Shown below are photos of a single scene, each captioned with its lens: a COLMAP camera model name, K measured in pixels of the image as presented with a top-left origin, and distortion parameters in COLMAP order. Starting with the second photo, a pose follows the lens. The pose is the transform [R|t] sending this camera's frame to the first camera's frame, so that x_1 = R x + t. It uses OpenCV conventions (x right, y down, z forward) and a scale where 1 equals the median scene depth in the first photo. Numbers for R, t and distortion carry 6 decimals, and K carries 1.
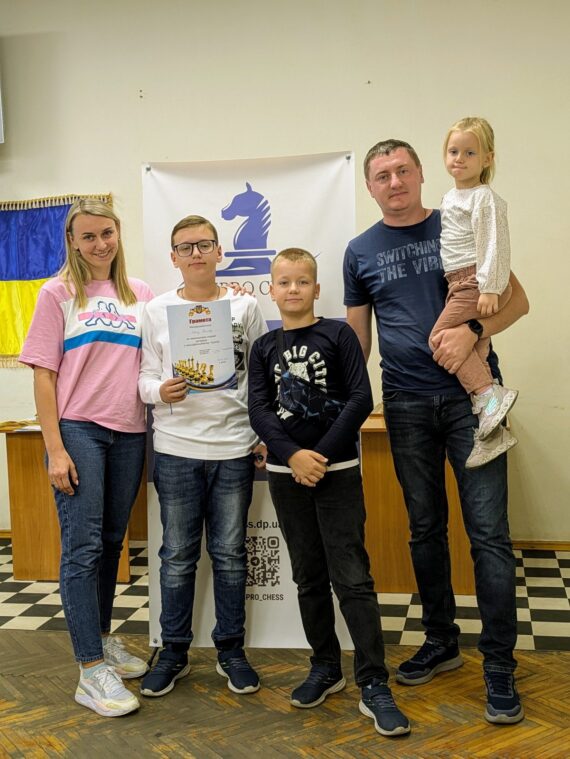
lens RADIAL K [[909.1, 0, 290.9], [0, 909.1, 381.4], [0, 0, 1]] dist [0.025960, 0.000000]
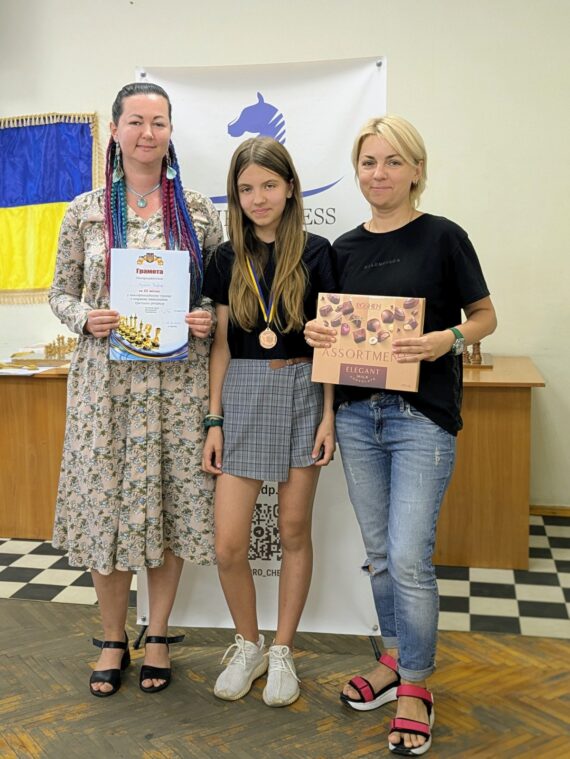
lens RADIAL K [[903.8, 0, 257.1], [0, 903.8, 367.2], [0, 0, 1]] dist [0.029342, 0.000000]
pose [[0.999708, 0.021363, -0.011285, -0.034188], [-0.020779, 0.998552, 0.049611, -0.003452], [0.012329, -0.049362, 0.998705, 0.138020]]
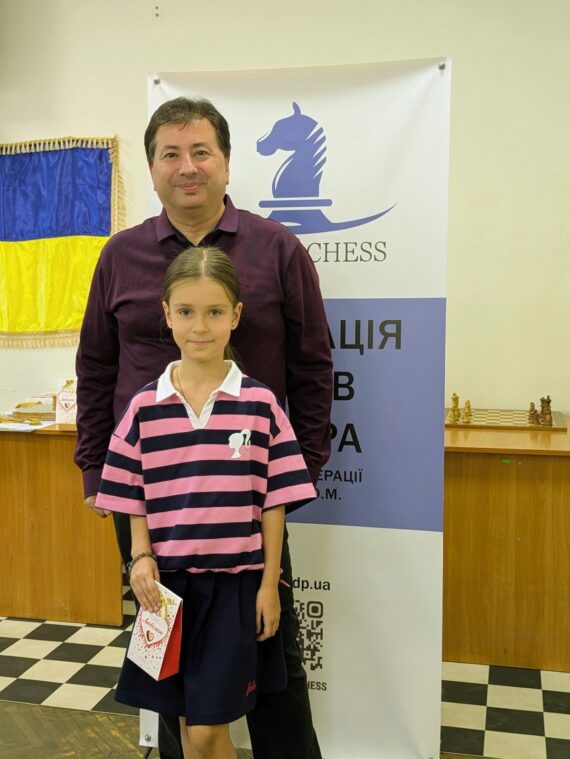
lens RADIAL K [[903.8, 0, 268.4], [0, 903.8, 379.2], [0, 0, 1]] dist [0.029342, 0.000000]
pose [[0.998496, 0.033232, -0.043599, -0.030297], [-0.032351, 0.999261, 0.020761, -0.017150], [0.044257, -0.019319, 0.998833, 0.289329]]
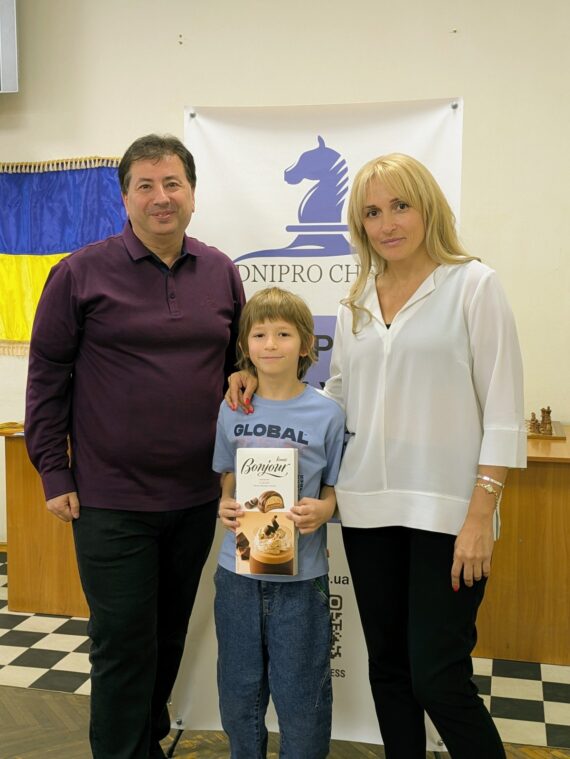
lens RADIAL K [[903.8, 0, 280.9], [0, 903.8, 375.5], [0, 0, 1]] dist [0.029342, 0.000000]
pose [[0.998769, 0.040843, -0.028138, -0.050612], [-0.040658, 0.999148, 0.007104, -0.019406], [0.028404, -0.005951, 0.999579, 0.228302]]
